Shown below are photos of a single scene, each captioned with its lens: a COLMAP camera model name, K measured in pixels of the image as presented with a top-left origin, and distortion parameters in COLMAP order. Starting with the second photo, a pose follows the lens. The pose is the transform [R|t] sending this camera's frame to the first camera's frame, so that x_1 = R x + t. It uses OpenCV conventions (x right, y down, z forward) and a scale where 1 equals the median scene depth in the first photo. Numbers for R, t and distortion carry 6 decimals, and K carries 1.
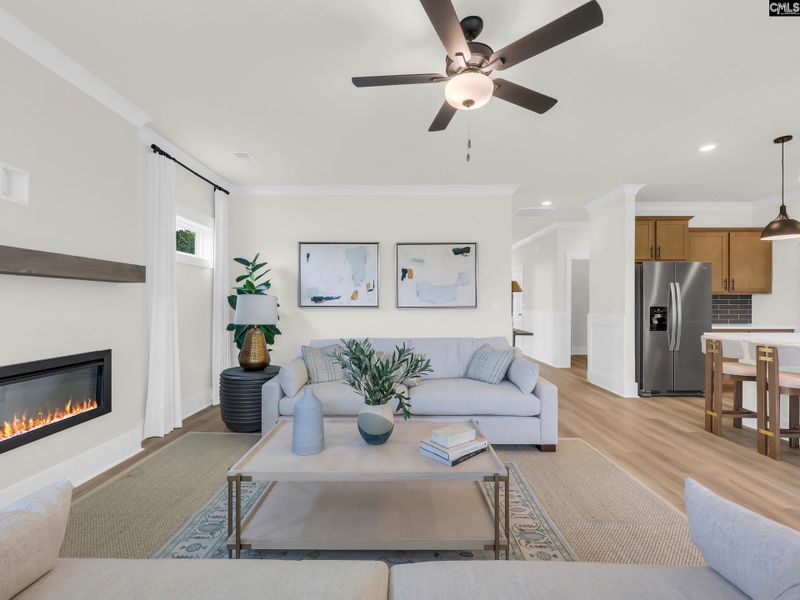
lens RADIAL K [[363.9, 0, 399.6], [0, 363.9, 302.0], [0, 0, 1]] dist [0.002917, -0.001133]
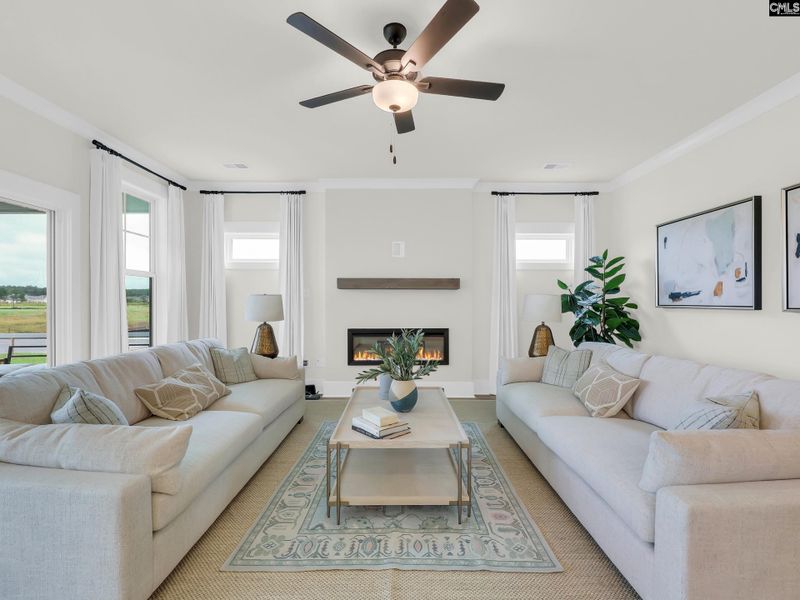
lens RADIAL K [[363.9, 0, 399.7], [0, 363.9, 302.1], [0, 0, 1]] dist [0.002917, -0.001133]
pose [[0.009281, -0.000340, -0.999957, 0.521435], [0.001699, 0.999999, -0.000324, 0.004075], [0.999955, -0.001696, 0.009281, 0.426290]]
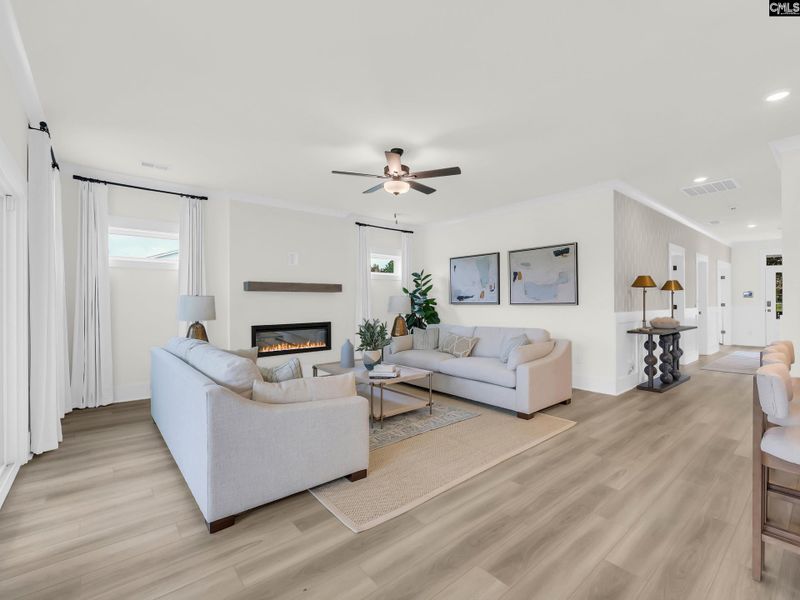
lens RADIAL K [[363.9, 0, 400.4], [0, 363.9, 299.8], [0, 0, 1]] dist [0.002917, -0.001133]
pose [[0.652915, -0.008095, -0.757388, 0.680747], [0.007817, 0.999962, -0.003949, 0.003213], [0.757391, -0.003342, 0.652953, -0.083803]]
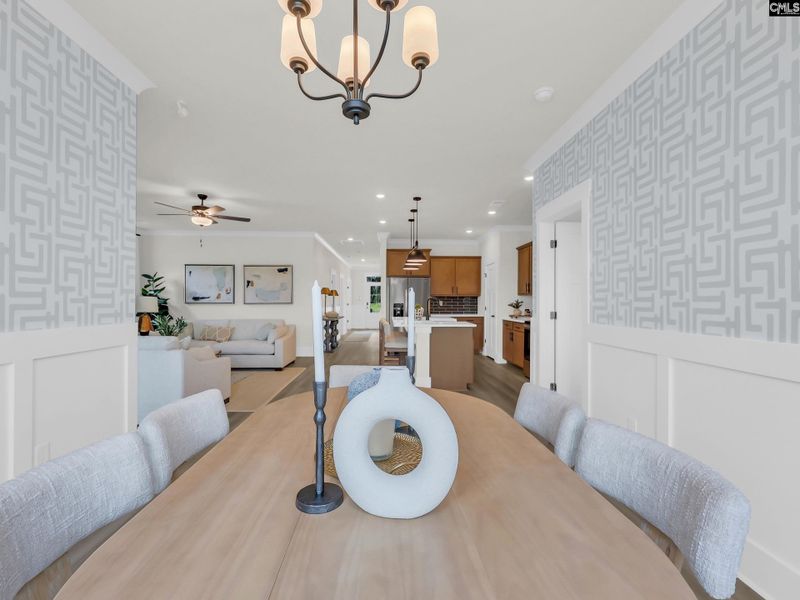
lens RADIAL K [[363.9, 0, 399.1], [0, 363.9, 301.2], [0, 0, 1]] dist [0.002917, -0.001133]
pose [[0.999107, 0.001592, 0.042233, 0.639381], [-0.001696, 0.999996, 0.002431, -0.000621], [-0.042229, -0.002501, 0.999105, -0.717503]]
